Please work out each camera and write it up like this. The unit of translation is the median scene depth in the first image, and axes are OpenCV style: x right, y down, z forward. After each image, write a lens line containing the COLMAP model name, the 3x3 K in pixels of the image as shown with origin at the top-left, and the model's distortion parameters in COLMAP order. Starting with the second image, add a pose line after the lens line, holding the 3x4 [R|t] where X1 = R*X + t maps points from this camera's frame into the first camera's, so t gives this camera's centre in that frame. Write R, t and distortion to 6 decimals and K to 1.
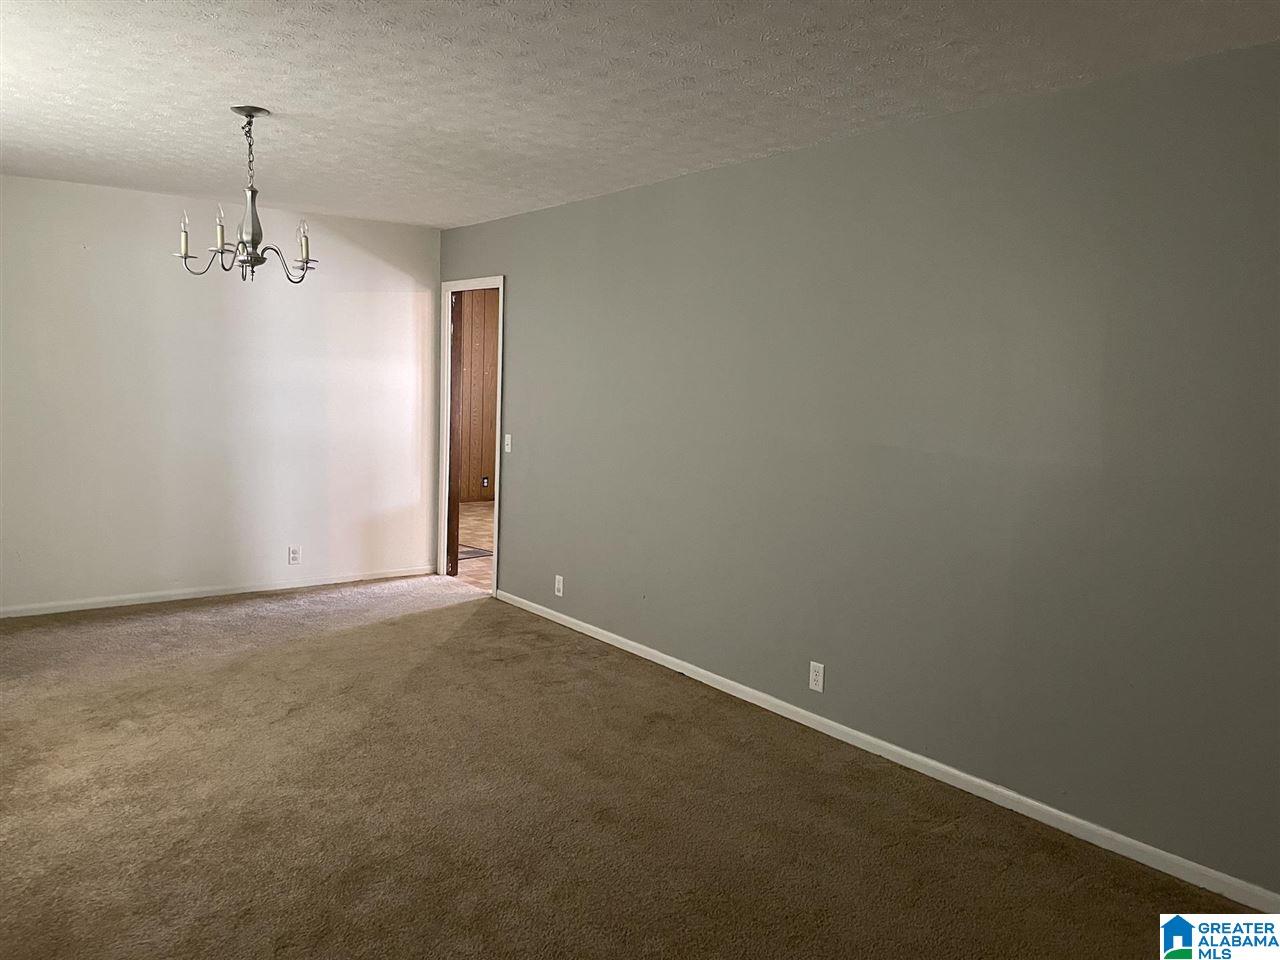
lens RADIAL K [[984.4, 0, 633.4], [0, 984.4, 477.8], [0, 0, 1]] dist [0.062921, -0.071149]
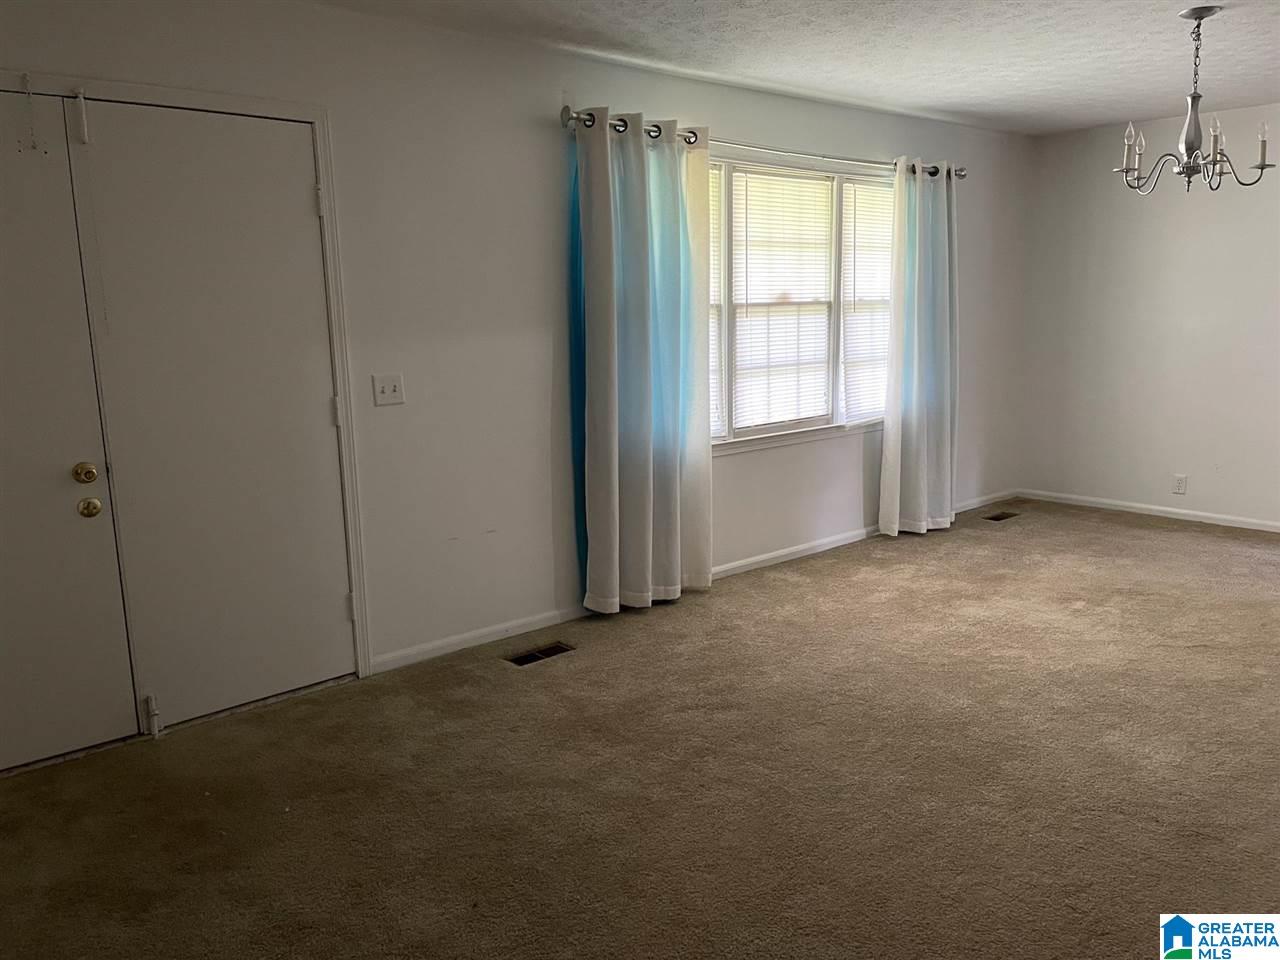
lens RADIAL K [[984.4, 0, 634.0], [0, 984.4, 481.9], [0, 0, 1]] dist [0.062921, -0.071149]
pose [[0.080855, 0.149990, -0.985376, 0.585811], [-0.082137, 0.986253, 0.143384, -0.014266], [0.993336, 0.069343, 0.092063, 0.398715]]
